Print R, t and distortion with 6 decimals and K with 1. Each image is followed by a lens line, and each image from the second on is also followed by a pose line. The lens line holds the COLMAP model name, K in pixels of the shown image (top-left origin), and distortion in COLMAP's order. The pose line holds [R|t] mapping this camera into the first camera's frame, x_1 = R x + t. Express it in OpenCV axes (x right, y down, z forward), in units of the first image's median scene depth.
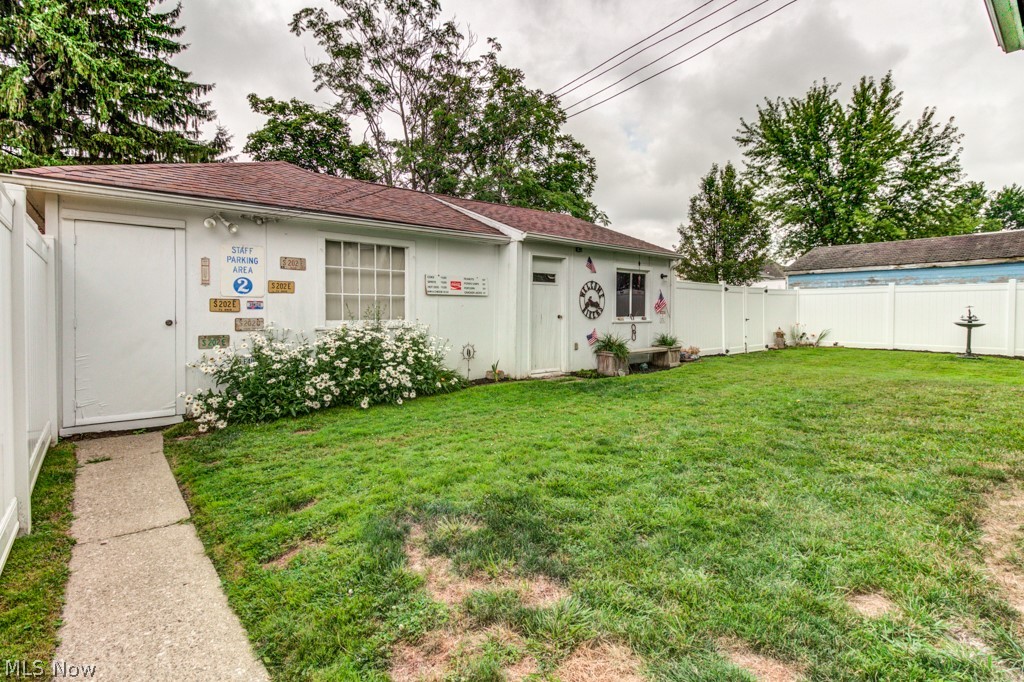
lens RADIAL K [[478.9, 0, 494.9], [0, 478.9, 318.4], [0, 0, 1]] dist [-0.006314, -0.001536]
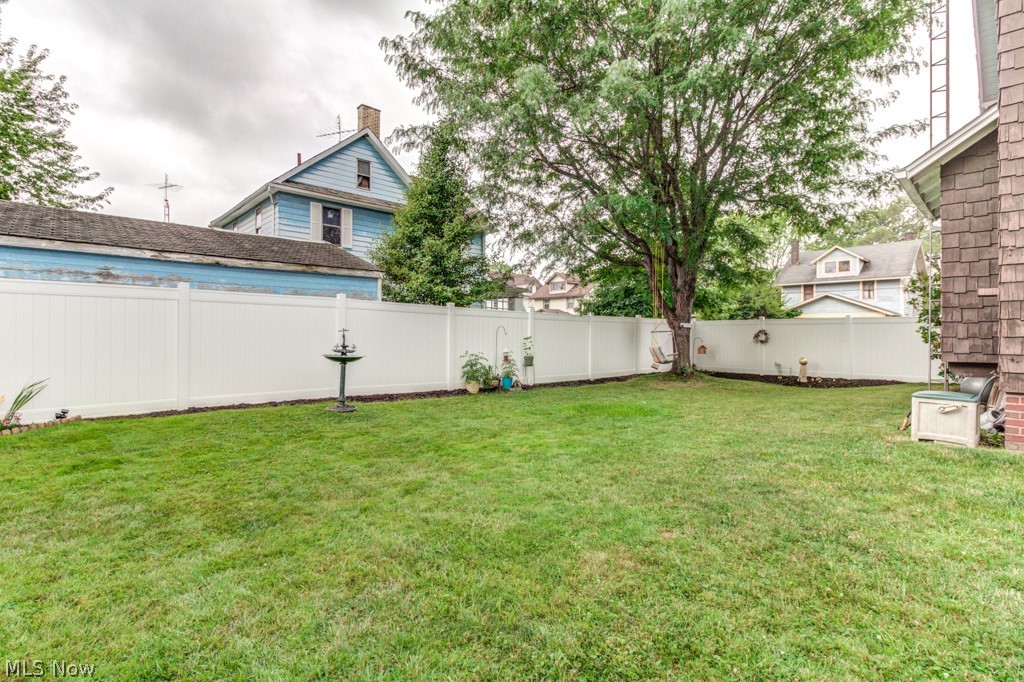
lens RADIAL K [[478.9, 0, 511.4], [0, 478.9, 336.9], [0, 0, 1]] dist [-0.006314, -0.001536]
pose [[-0.081120, -0.008595, 0.996667, 0.238194], [-0.000816, 0.999963, 0.008557, -0.016164], [-0.996704, -0.000120, -0.081124, 0.606216]]
